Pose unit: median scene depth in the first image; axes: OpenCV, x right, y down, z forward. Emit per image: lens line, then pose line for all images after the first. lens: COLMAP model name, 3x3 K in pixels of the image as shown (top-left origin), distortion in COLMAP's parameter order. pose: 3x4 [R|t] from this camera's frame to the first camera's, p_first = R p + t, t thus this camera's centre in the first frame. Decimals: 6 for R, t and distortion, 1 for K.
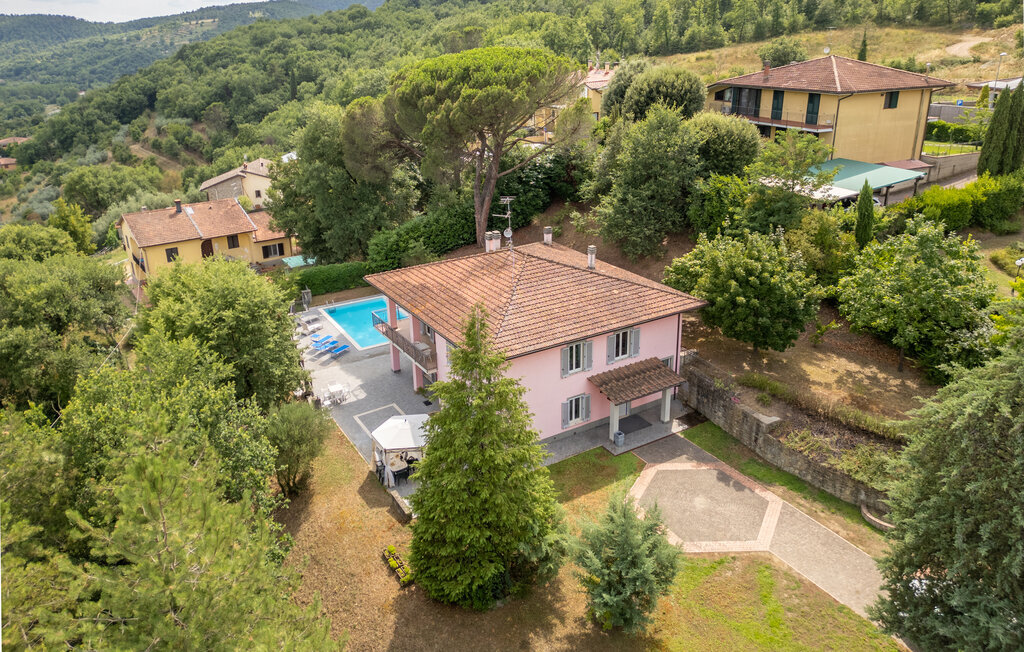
lens RADIAL K [[756.0, 0, 507.4], [0, 756.0, 241.9], [0, 0, 1]] dist [0.005415, -0.000377]
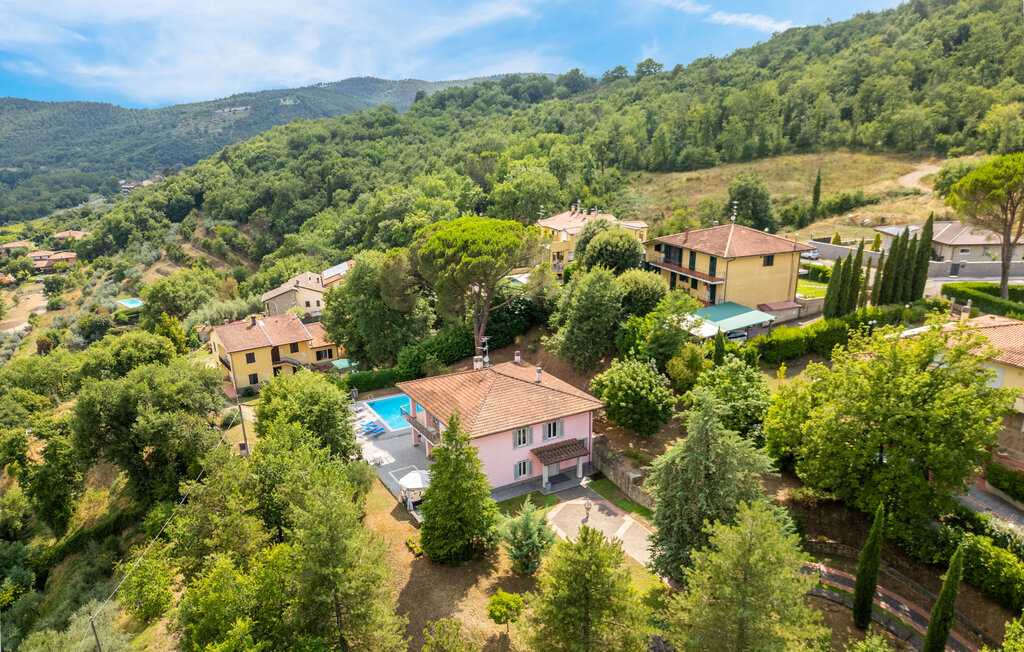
lens RADIAL K [[756.1, 0, 512.0], [0, 756.1, 326.0], [0, 0, 1]] dist [0.000787, 0.001546]
pose [[0.999566, 0.012646, -0.026618, 0.055526], [-0.012709, 0.999917, -0.002222, -0.045197], [0.026587, 0.002559, 0.999643, -0.340342]]
